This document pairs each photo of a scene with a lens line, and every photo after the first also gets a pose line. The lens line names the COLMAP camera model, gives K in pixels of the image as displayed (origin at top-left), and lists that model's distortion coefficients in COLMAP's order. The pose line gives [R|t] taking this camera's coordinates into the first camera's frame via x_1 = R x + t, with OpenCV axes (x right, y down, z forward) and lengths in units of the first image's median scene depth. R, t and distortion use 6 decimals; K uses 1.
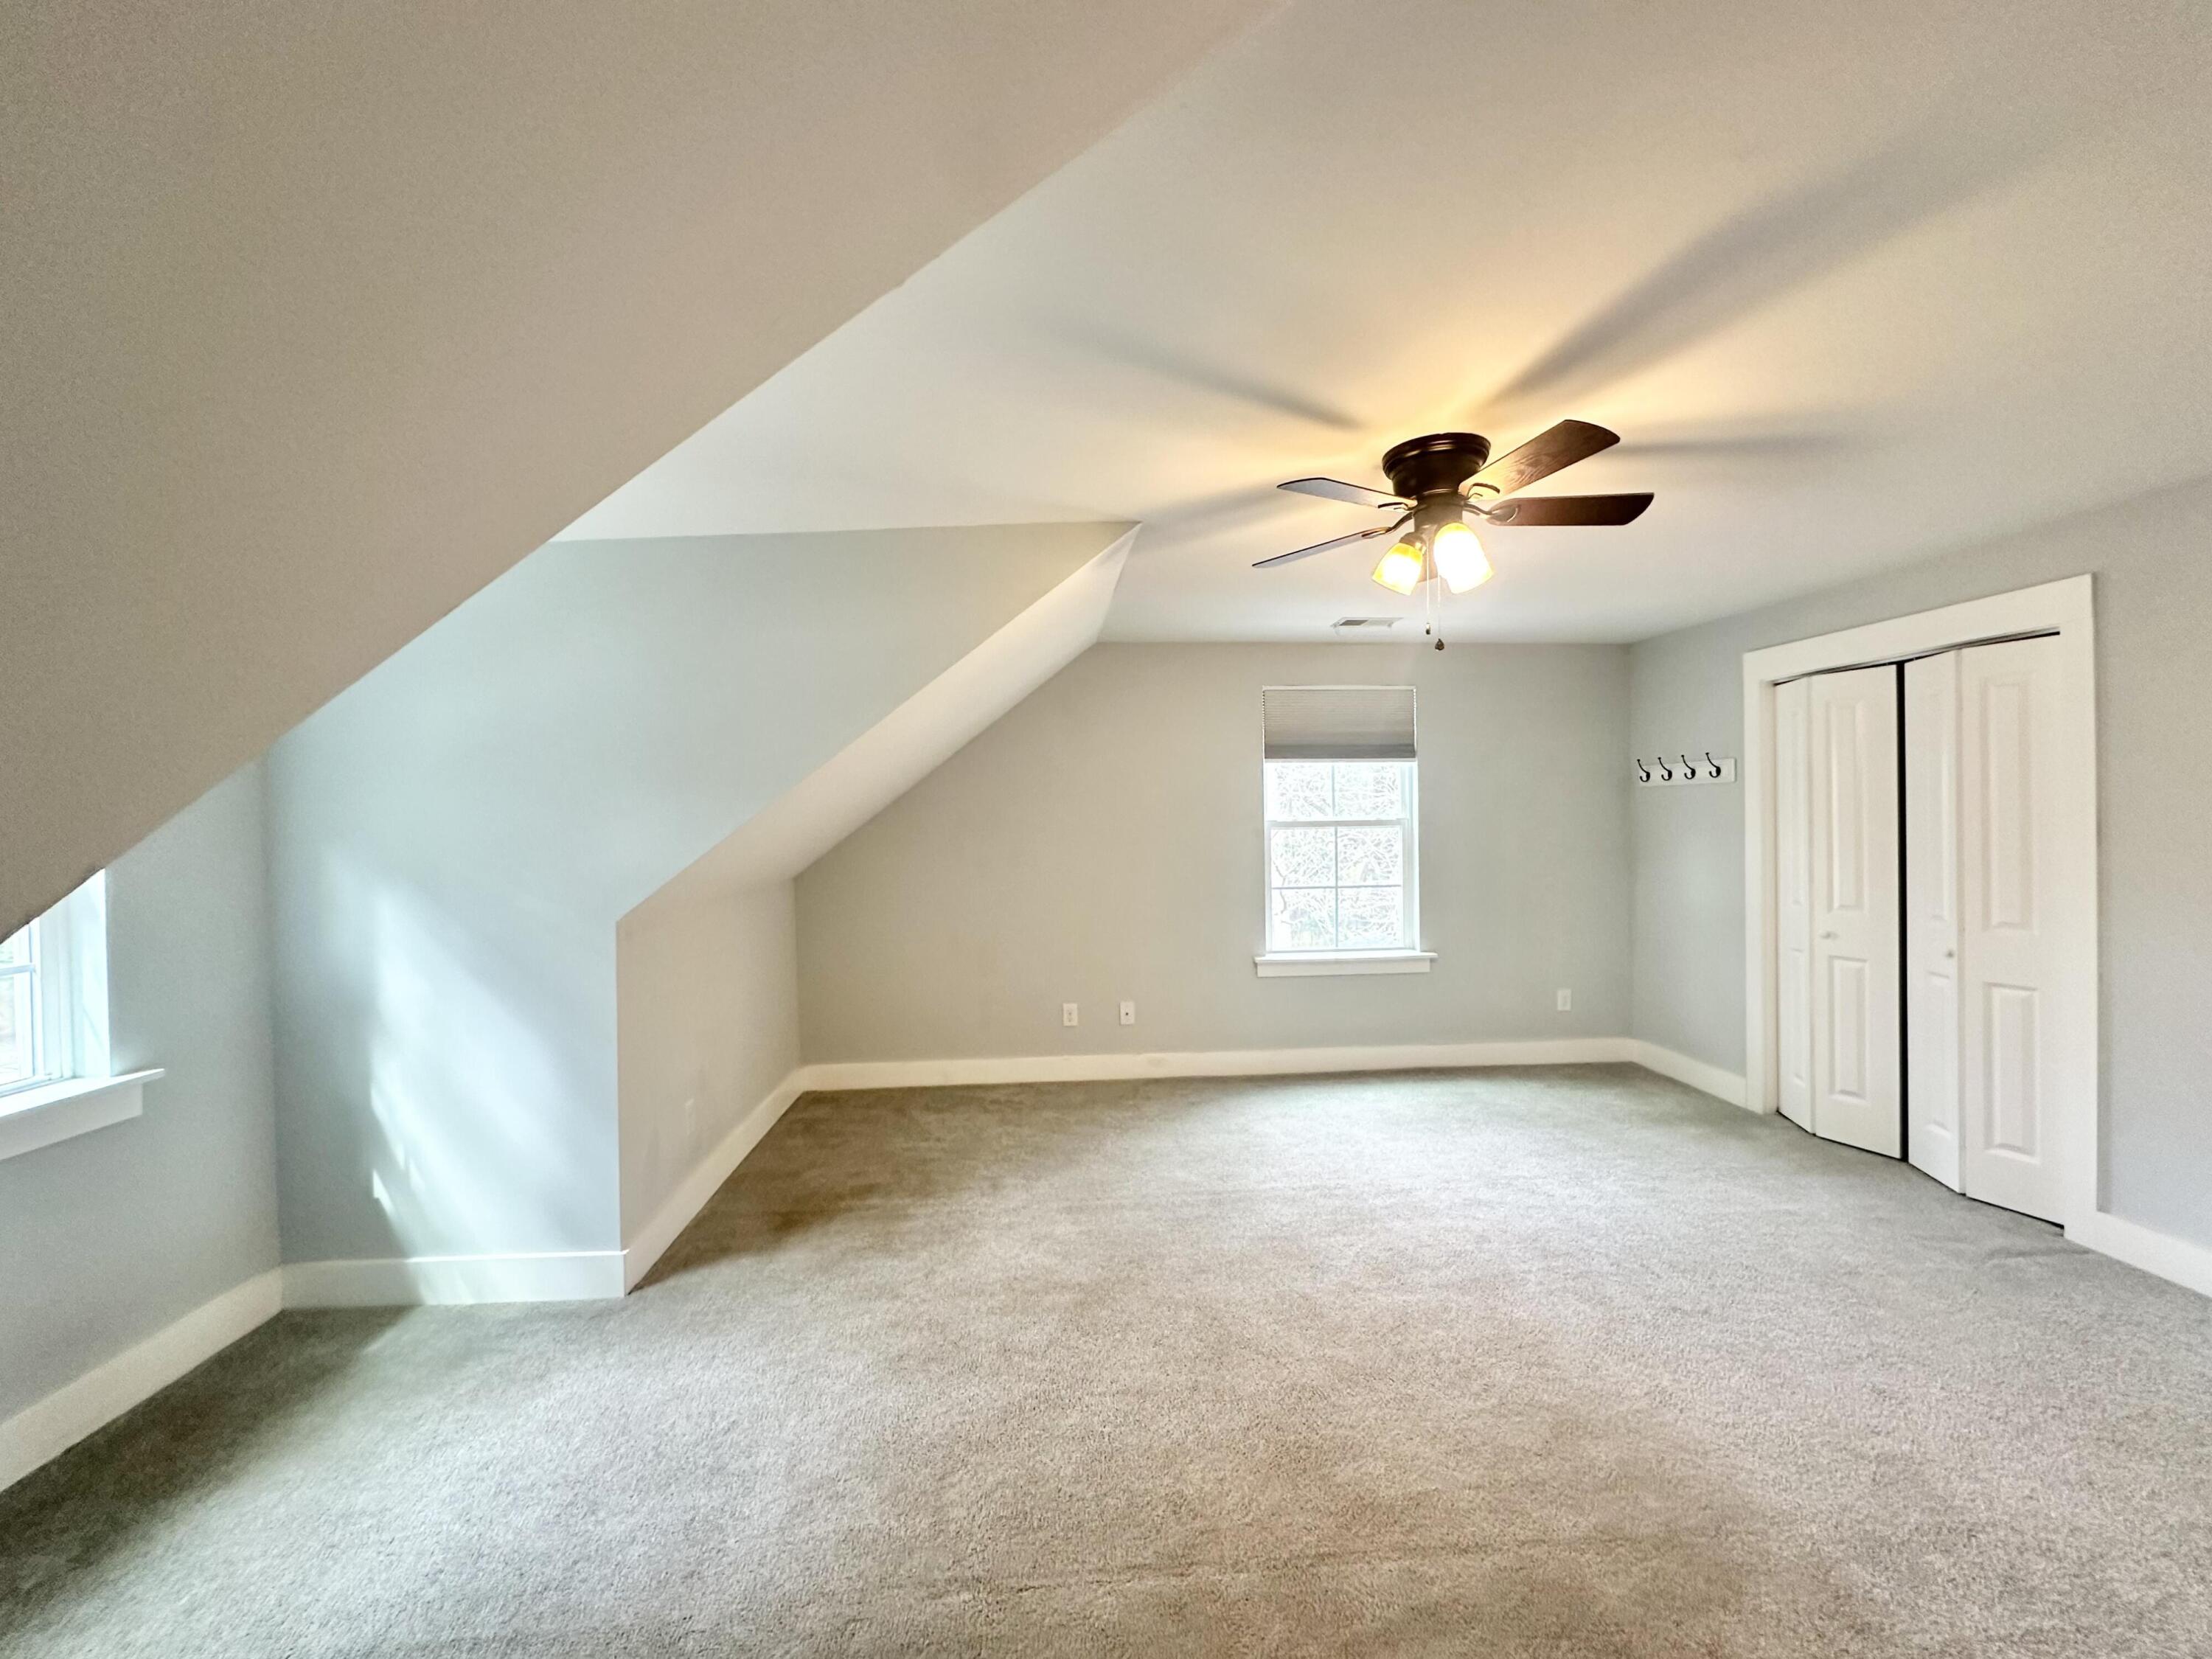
lens RADIAL K [[875.2, 0, 1106.0], [0, 875.2, 829.5], [0, 0, 1]] dist [-0.000032, -0.000040]
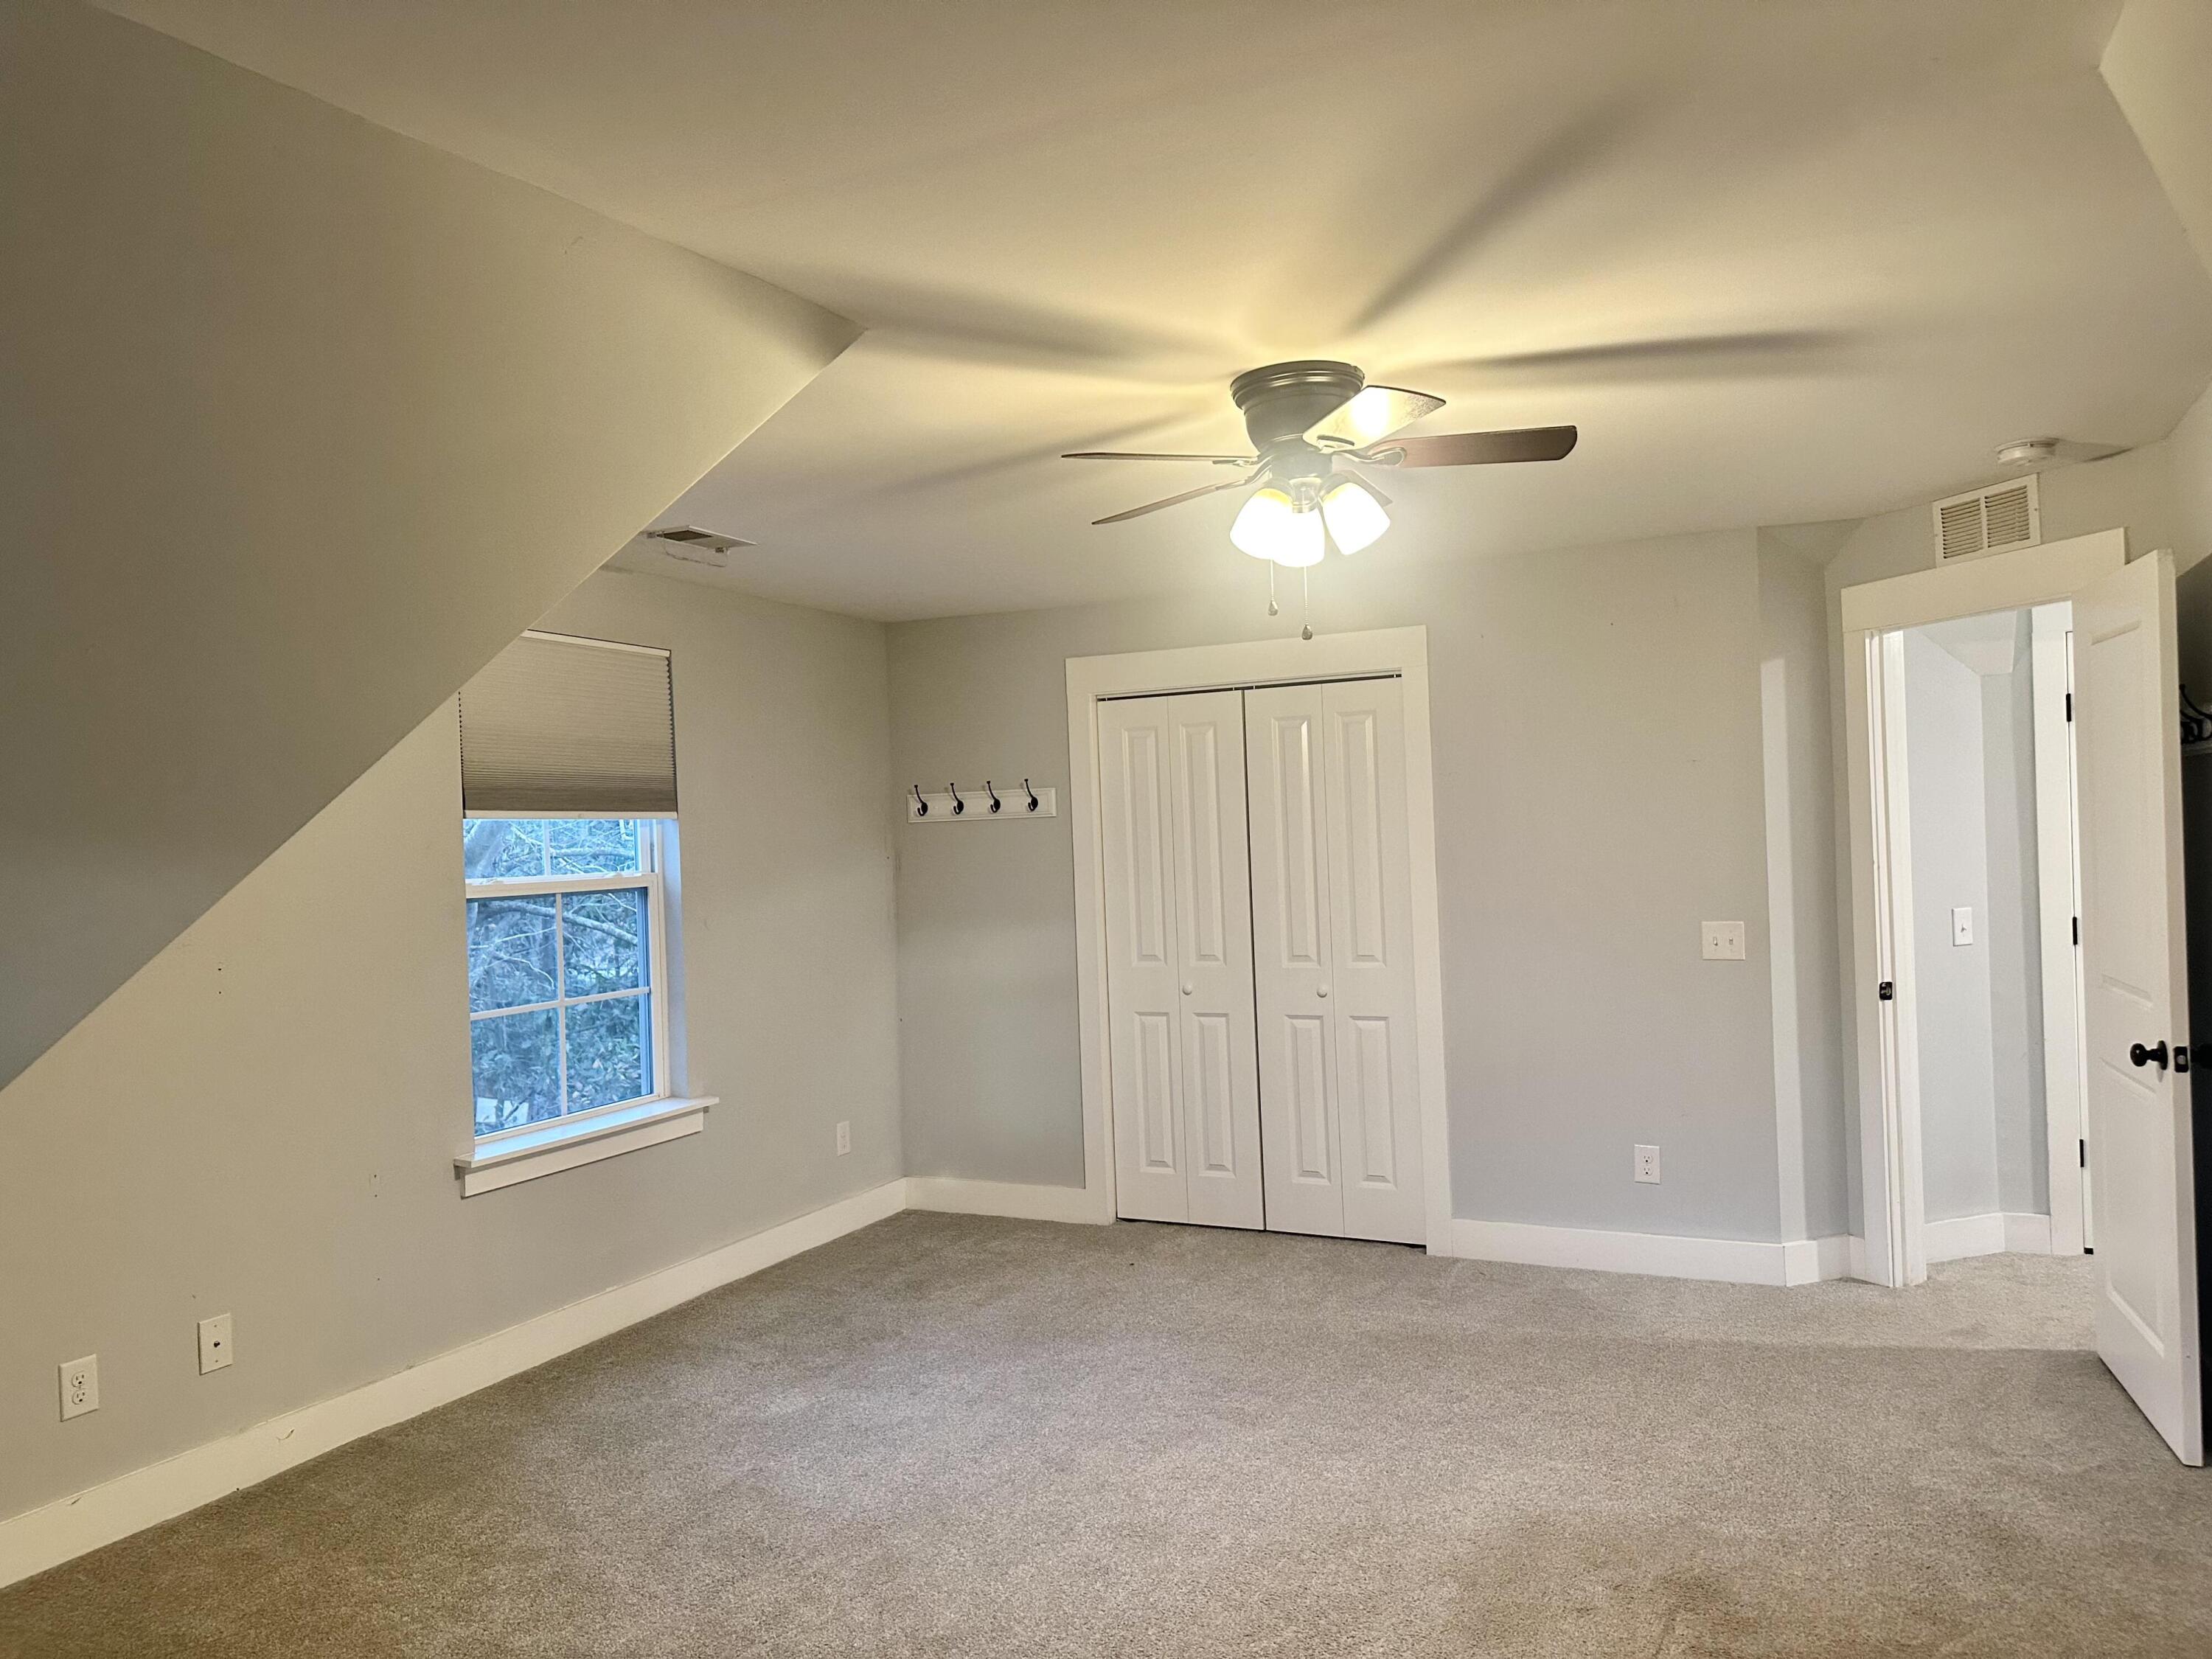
lens RADIAL K [[1552.8, 0, 1106.0], [0, 1552.8, 829.5], [0, 0, 1]] dist [0.081396, -0.074476]
pose [[0.498942, 0.004071, 0.866626, -0.466903], [0.037159, 0.998969, -0.026087, -0.004244], [-0.865839, 0.045219, 0.498276, 0.246213]]
